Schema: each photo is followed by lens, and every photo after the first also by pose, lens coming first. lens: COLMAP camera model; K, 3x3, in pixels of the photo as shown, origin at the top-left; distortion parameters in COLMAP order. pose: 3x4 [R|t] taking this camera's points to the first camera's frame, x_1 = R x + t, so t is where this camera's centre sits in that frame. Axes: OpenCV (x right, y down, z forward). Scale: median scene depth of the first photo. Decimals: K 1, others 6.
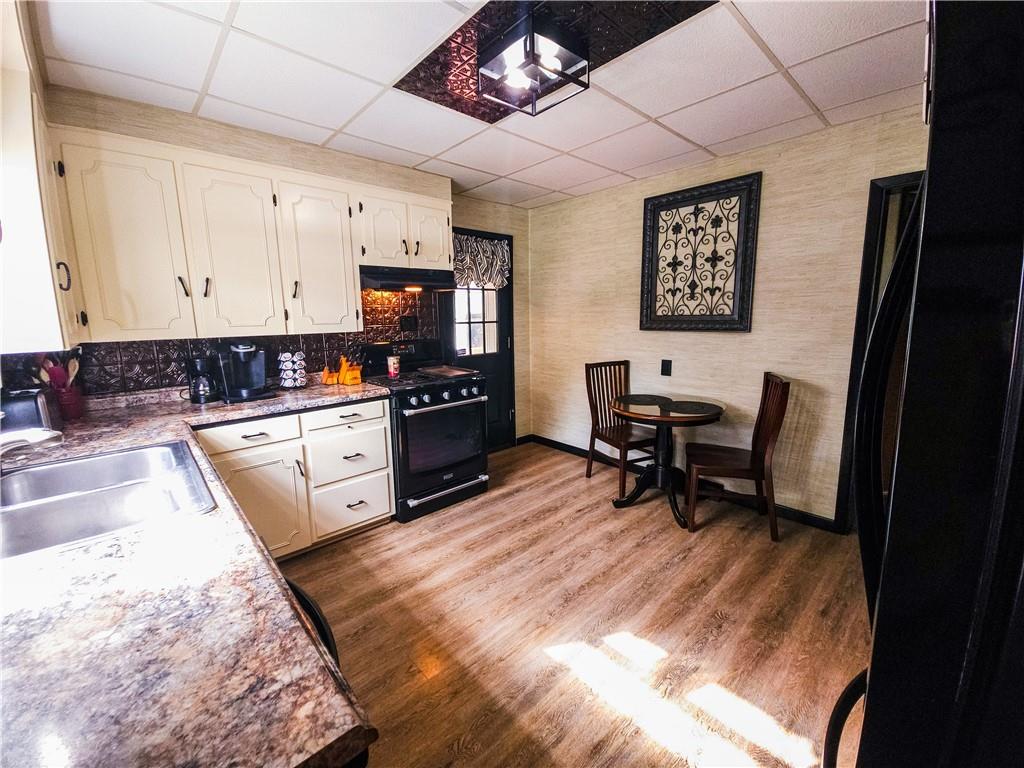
lens RADIAL K [[417.8, 0, 513.0], [0, 417.8, 380.9], [0, 0, 1]] dist [0.001612, -0.000333]
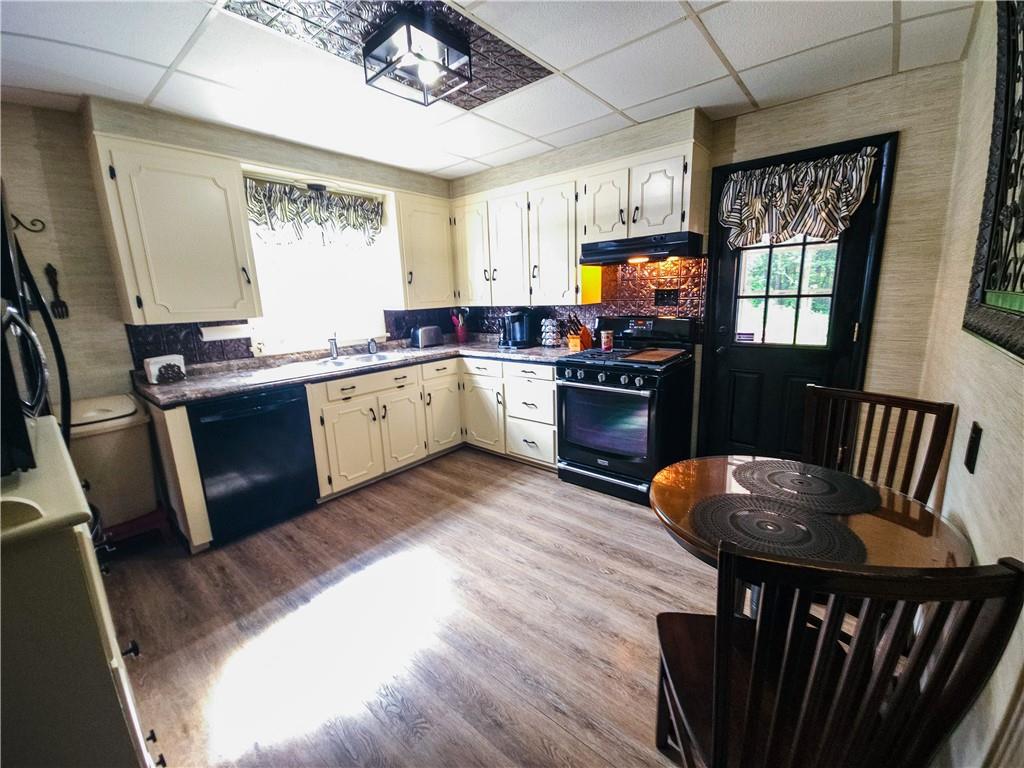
lens RADIAL K [[417.8, 0, 513.0], [0, 417.8, 380.9], [0, 0, 1]] dist [0.001612, -0.000333]
pose [[0.128683, 0.215034, -0.968091, 0.769818], [-0.127208, 0.971722, 0.198932, -0.125455], [0.983493, 0.097550, 0.152398, 0.702819]]
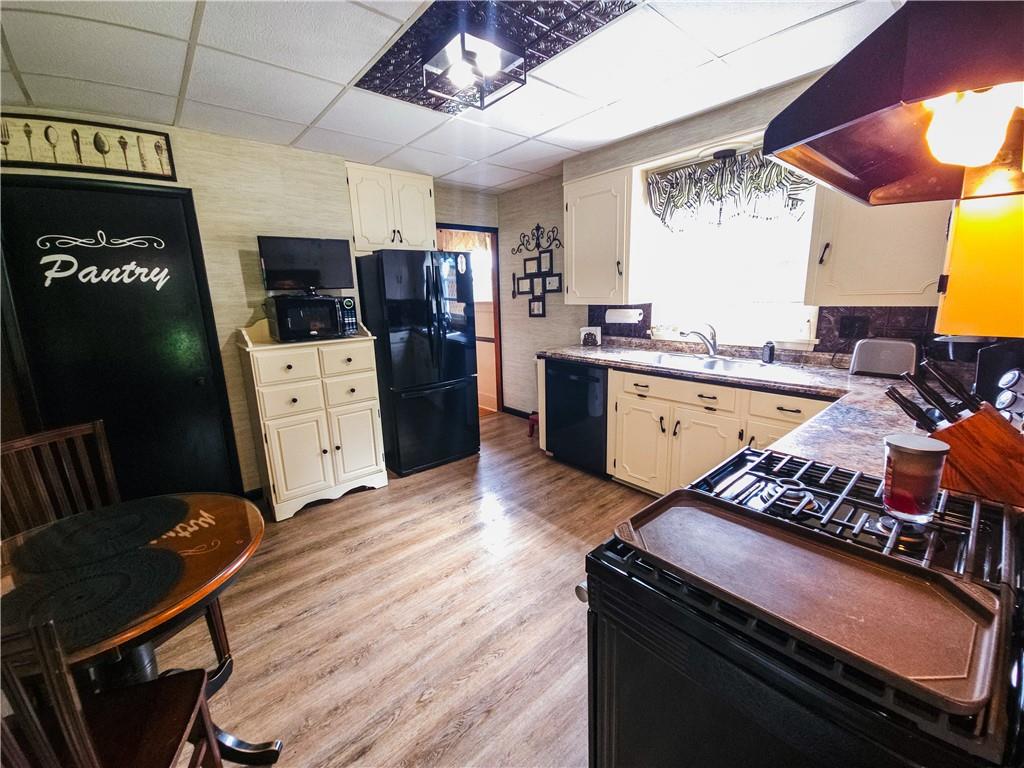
lens RADIAL K [[417.8, 0, 513.0], [0, 417.8, 380.9], [0, 0, 1]] dist [0.001612, -0.000333]
pose [[-0.998258, 0.041037, 0.042384, -0.040097], [0.053650, 0.930295, 0.362868, -0.232032], [-0.024538, 0.364510, -0.930876, 1.386606]]
